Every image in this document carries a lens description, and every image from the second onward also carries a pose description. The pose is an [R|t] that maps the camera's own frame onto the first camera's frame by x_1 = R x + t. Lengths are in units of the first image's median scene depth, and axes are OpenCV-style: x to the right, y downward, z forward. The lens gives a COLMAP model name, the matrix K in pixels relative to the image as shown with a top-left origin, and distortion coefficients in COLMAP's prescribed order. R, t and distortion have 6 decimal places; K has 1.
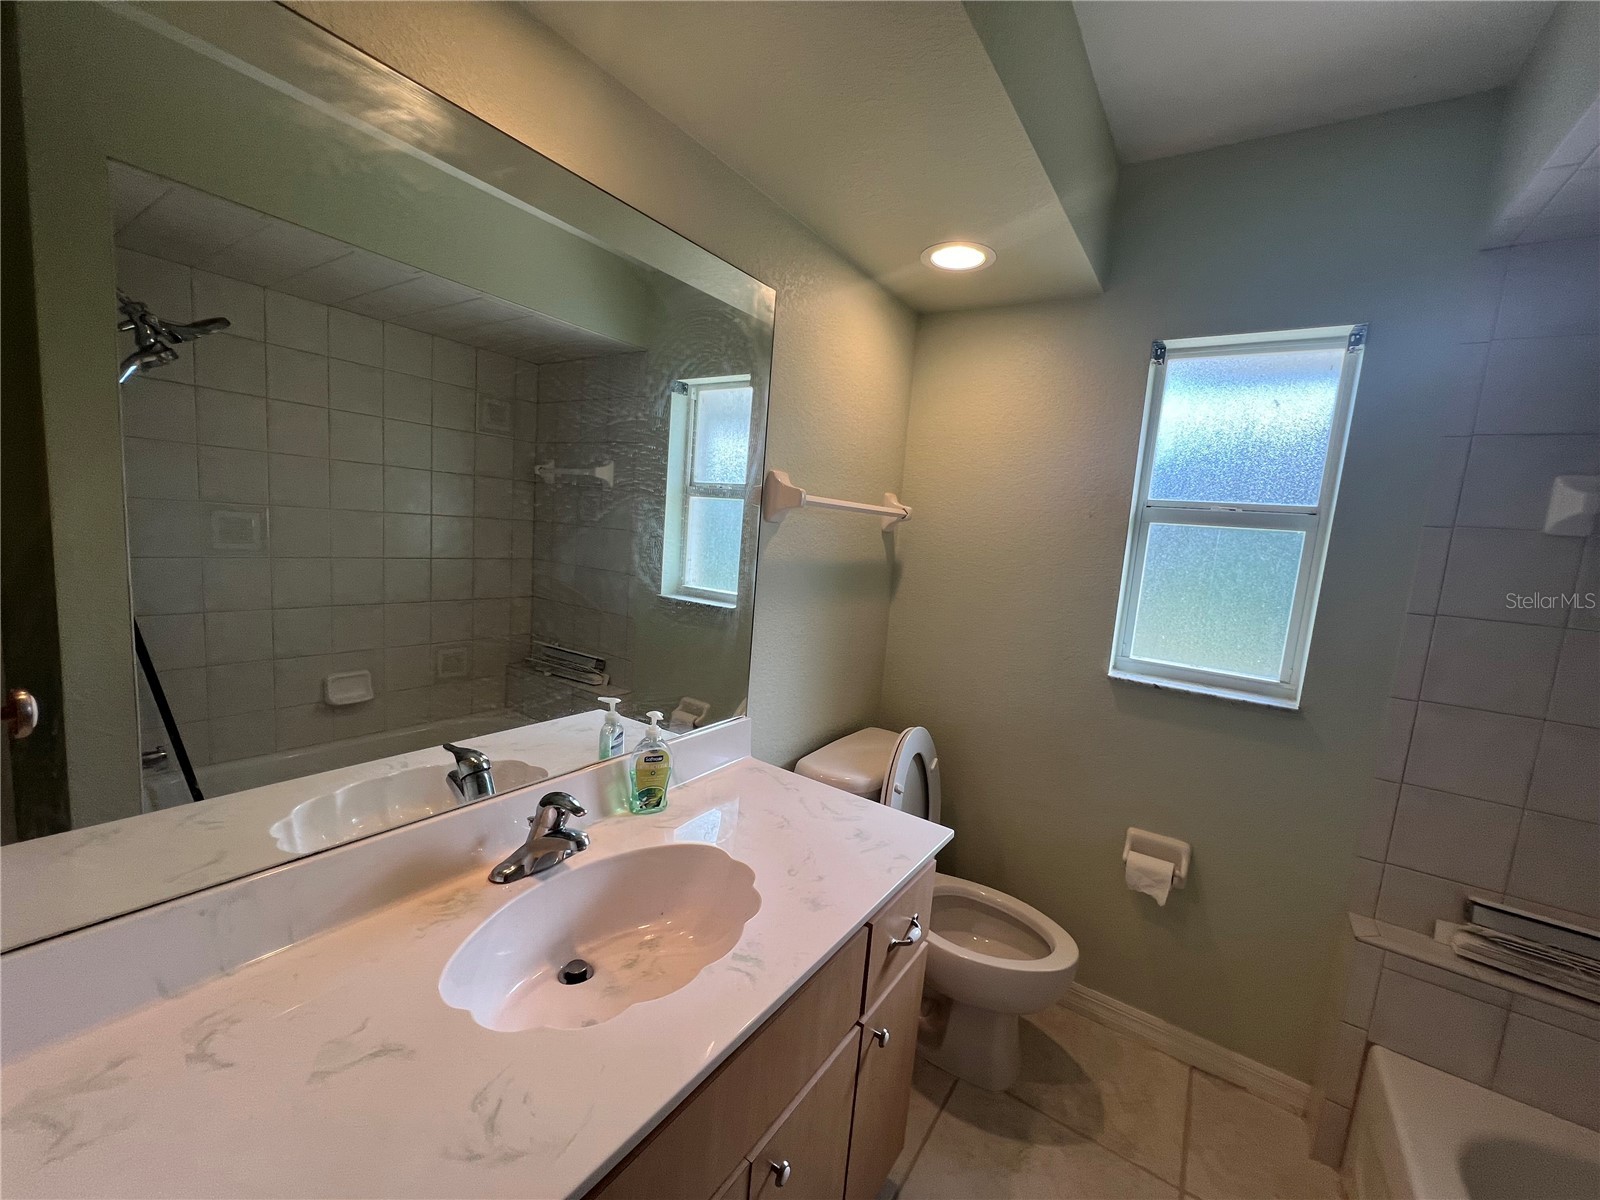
lens RADIAL K [[641.6, 0, 795.3], [0, 641.6, 604.9], [0, 0, 1]] dist [-0.004042, 0.000904]
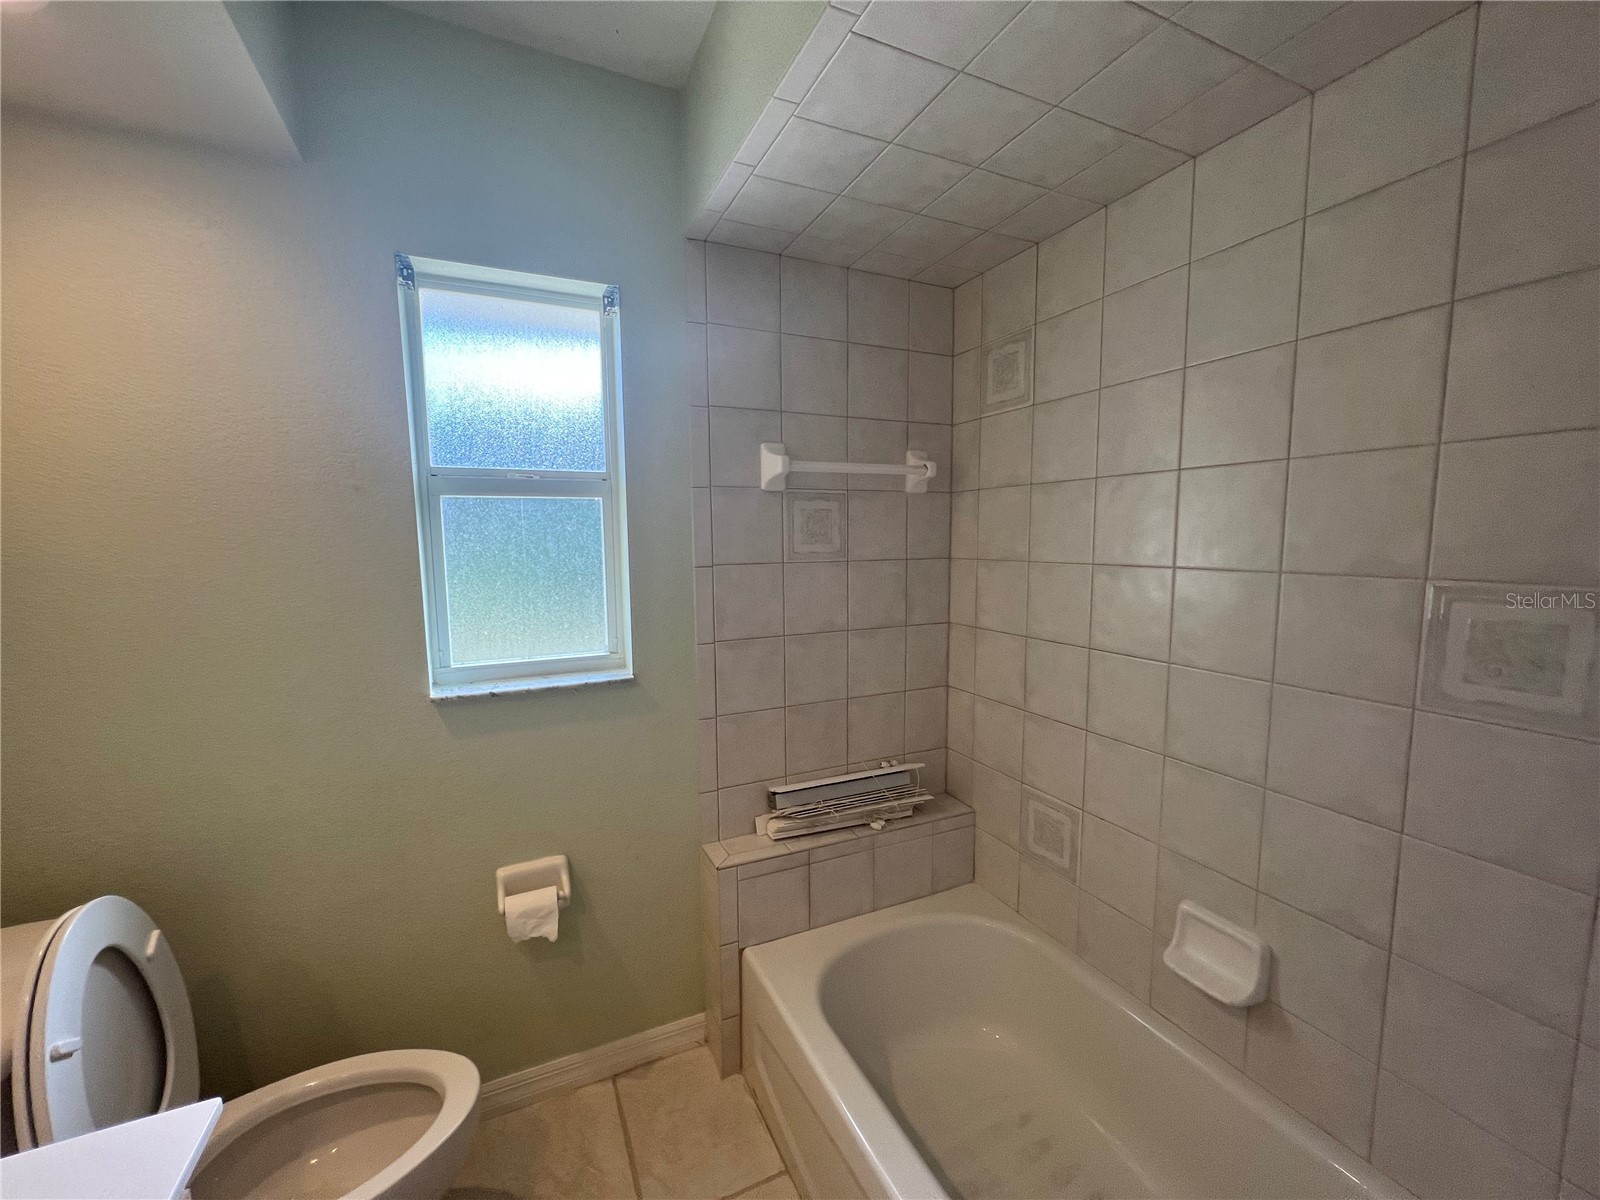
lens RADIAL K [[641.6, 0, 801.9], [0, 641.6, 601.8], [0, 0, 1]] dist [-0.004042, 0.000904]
pose [[0.497532, -0.174741, 0.849663, 0.087764], [0.156297, 0.981528, 0.110339, -0.018510], [-0.853249, 0.077903, 0.515653, 0.240448]]
